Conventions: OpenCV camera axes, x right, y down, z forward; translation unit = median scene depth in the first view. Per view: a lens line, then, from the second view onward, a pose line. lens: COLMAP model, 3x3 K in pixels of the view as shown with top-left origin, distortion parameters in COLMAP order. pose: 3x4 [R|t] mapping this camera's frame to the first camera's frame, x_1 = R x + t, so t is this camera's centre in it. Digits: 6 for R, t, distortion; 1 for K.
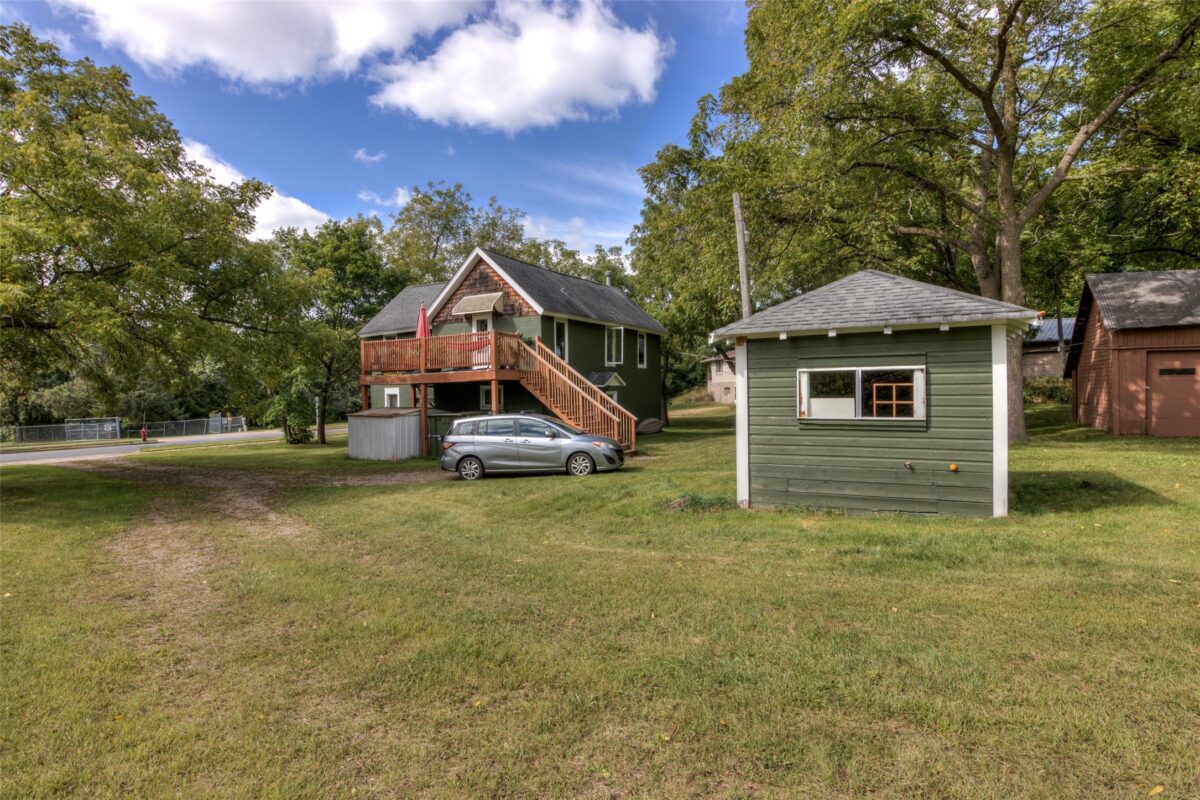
lens RADIAL K [[617.7, 0, 600.0], [0, 617.7, 400.0], [0, 0, 1]] dist [-0.015654, -0.000619]
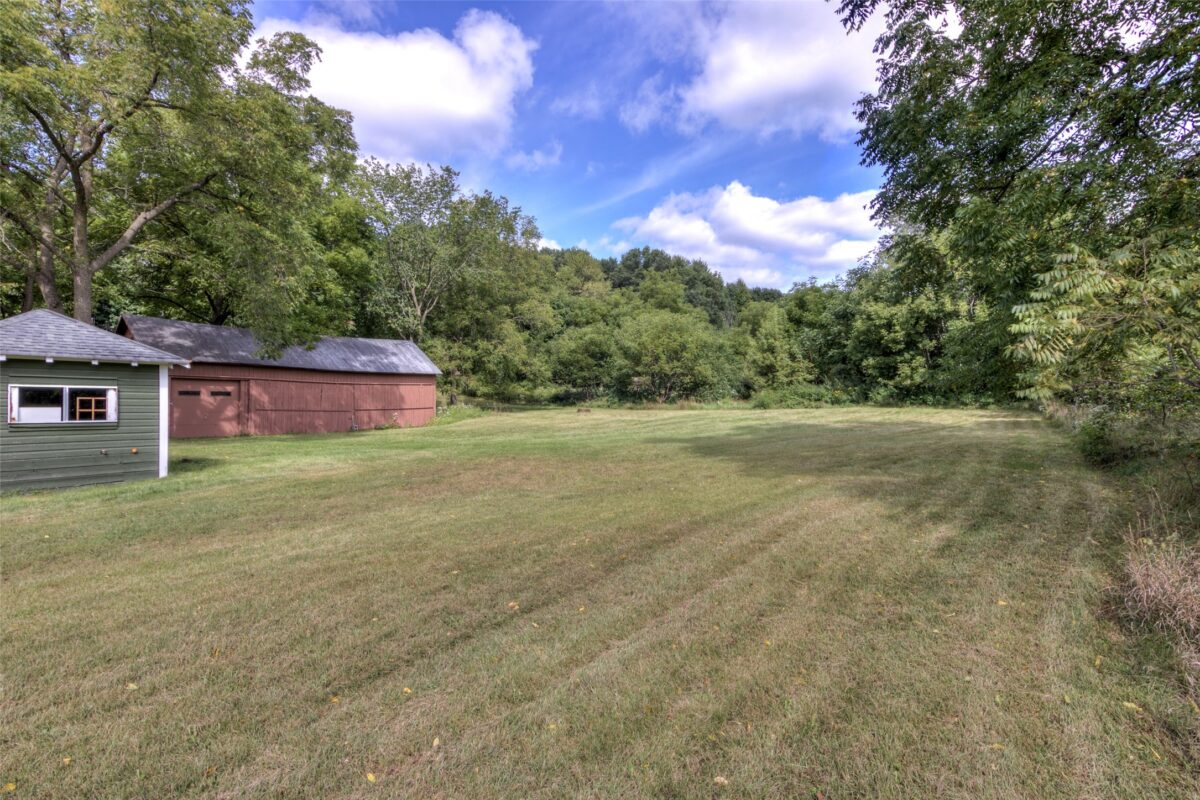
lens RADIAL K [[617.7, 0, 600.0], [0, 617.7, 400.0], [0, 0, 1]] dist [-0.015654, -0.000619]
pose [[0.151463, 0.018870, 0.988283, -0.743108], [0.009162, 0.999748, -0.020493, 0.019010], [-0.988420, 0.012159, 0.151252, -0.401129]]
